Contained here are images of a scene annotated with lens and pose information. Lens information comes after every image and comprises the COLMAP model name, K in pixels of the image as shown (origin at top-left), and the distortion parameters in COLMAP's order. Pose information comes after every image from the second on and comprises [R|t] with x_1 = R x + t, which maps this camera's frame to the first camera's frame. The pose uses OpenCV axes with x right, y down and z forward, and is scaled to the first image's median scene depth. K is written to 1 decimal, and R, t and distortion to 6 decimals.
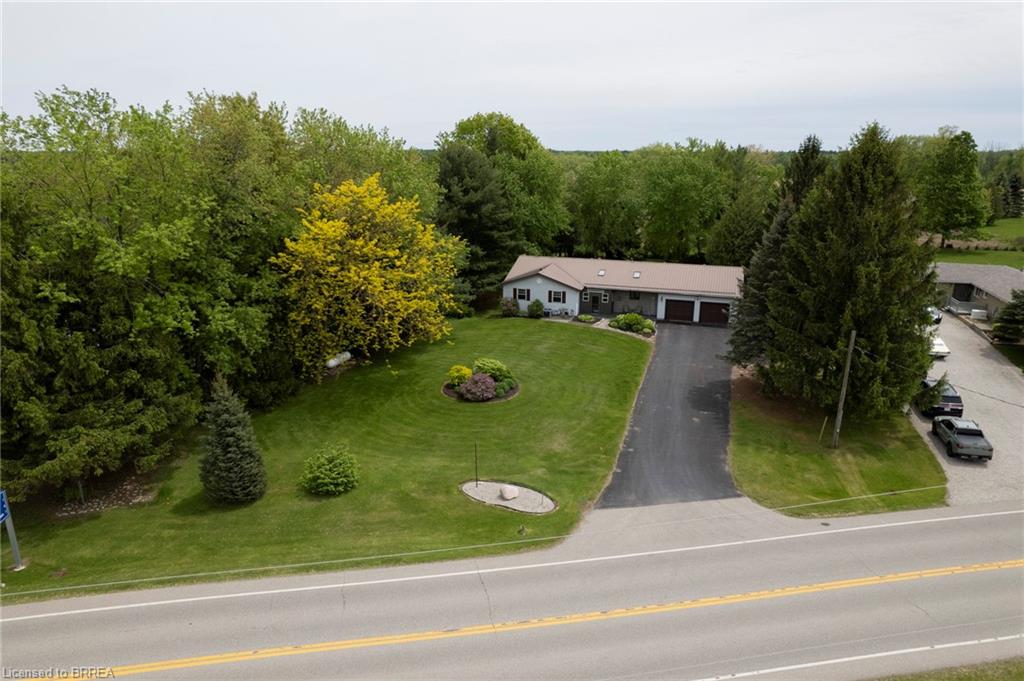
lens RADIAL K [[652.1, 0, 507.3], [0, 652.1, 339.5], [0, 0, 1]] dist [-0.060057, 0.068237]
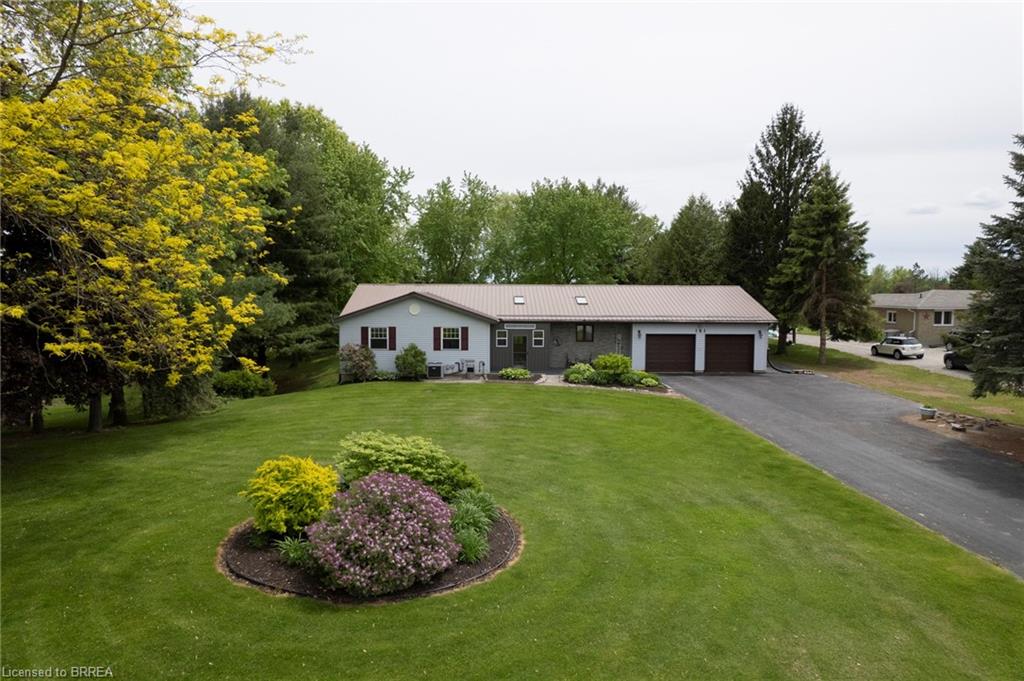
lens RADIAL K [[652.1, 0, 507.3], [0, 652.1, 339.5], [0, 0, 1]] dist [-0.060057, 0.068237]
pose [[0.940195, -0.020944, 0.339992, -0.056808], [0.090538, 0.977571, -0.190151, 0.037220], [-0.328384, 0.209561, 0.921004, 0.519263]]
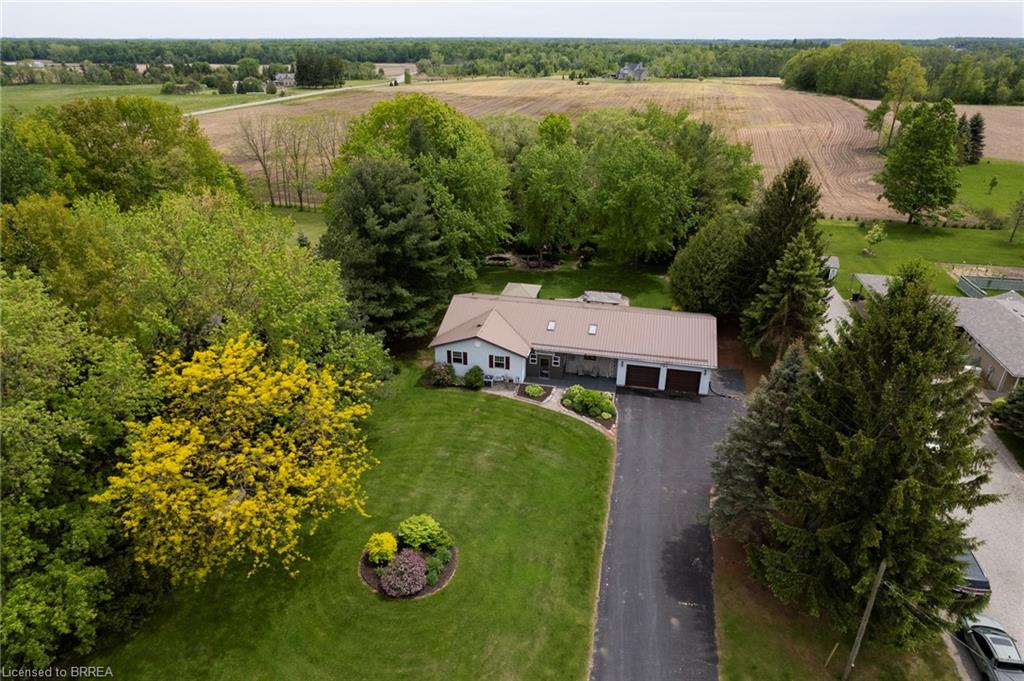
lens RADIAL K [[652.1, 0, 507.3], [0, 652.1, 339.5], [0, 0, 1]] dist [-0.060057, 0.068237]
pose [[0.995746, -0.038126, 0.083878, 0.017417], [0.024283, 0.986776, 0.160259, -0.231429], [-0.088879, -0.157541, 0.983505, 0.178253]]
